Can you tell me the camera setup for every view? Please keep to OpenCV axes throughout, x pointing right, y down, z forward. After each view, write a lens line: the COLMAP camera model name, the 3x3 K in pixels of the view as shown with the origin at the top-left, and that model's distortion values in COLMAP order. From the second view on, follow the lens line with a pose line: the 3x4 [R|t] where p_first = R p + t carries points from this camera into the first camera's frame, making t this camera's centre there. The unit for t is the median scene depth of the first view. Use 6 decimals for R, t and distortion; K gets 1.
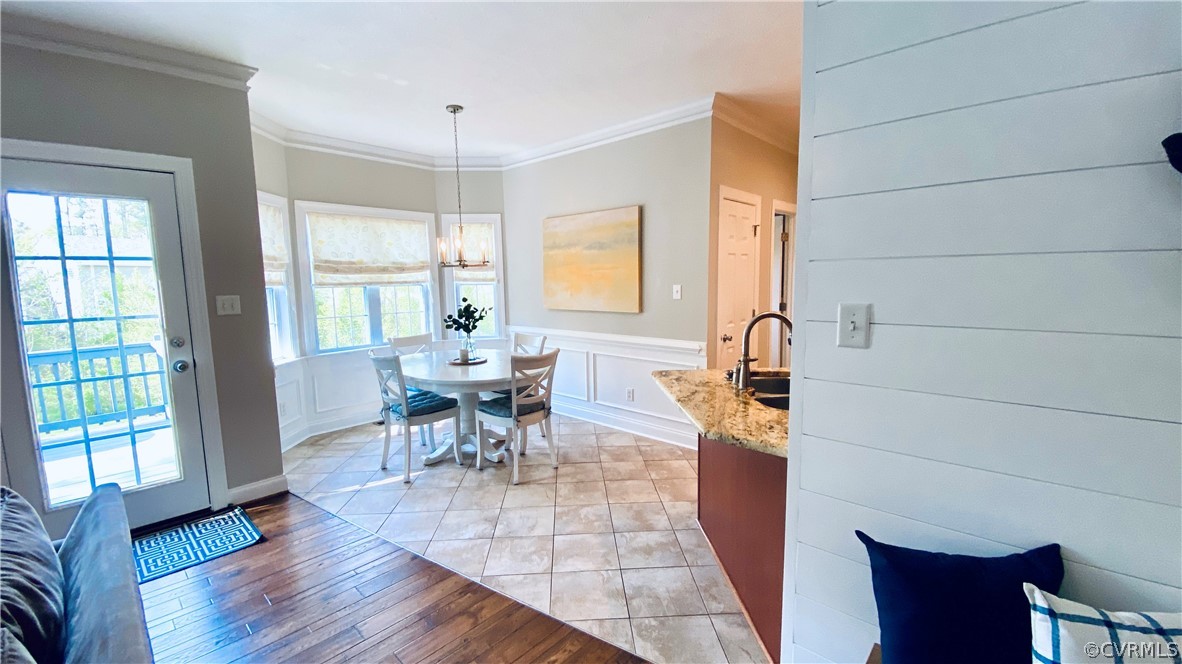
lens RADIAL K [[493.0, 0, 591.0], [0, 493.0, 332.0], [0, 0, 1]] dist [0.000670, -0.000151]
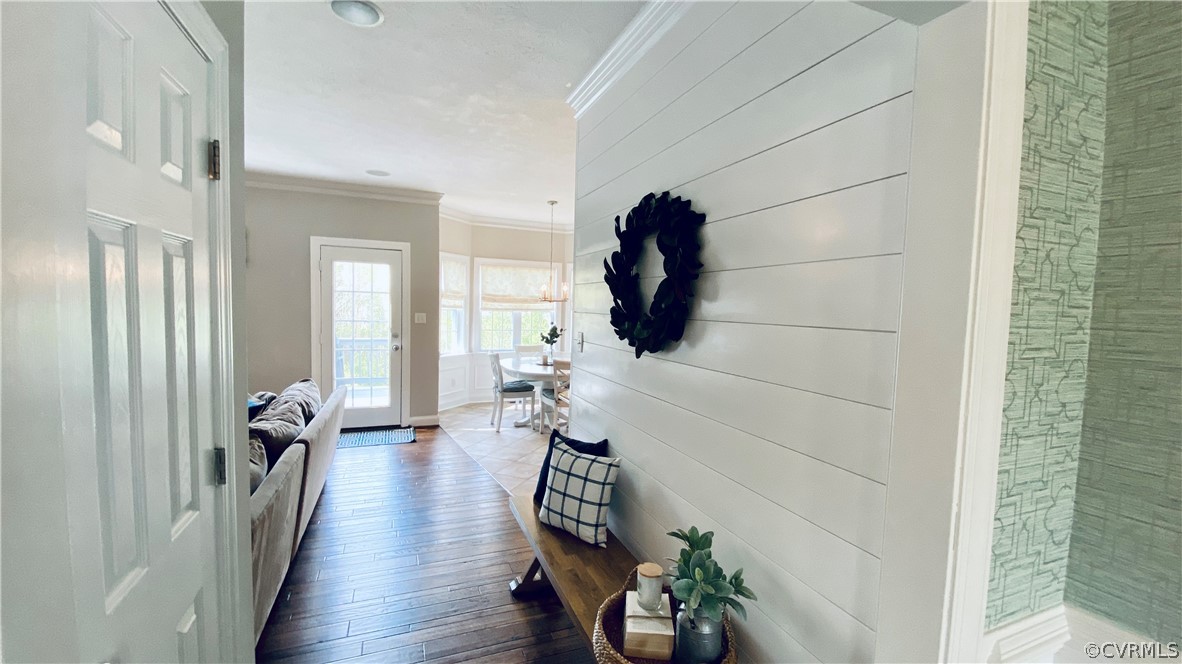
lens RADIAL K [[467.0, 0, 591.0], [0, 467.0, 332.0], [0, 0, 1]] dist [0.000680, -0.000001]
pose [[0.911093, 0.067567, -0.406627, 0.521921], [-0.090926, 0.995118, -0.038377, 0.006414], [0.402048, 0.071938, 0.912788, -0.317000]]
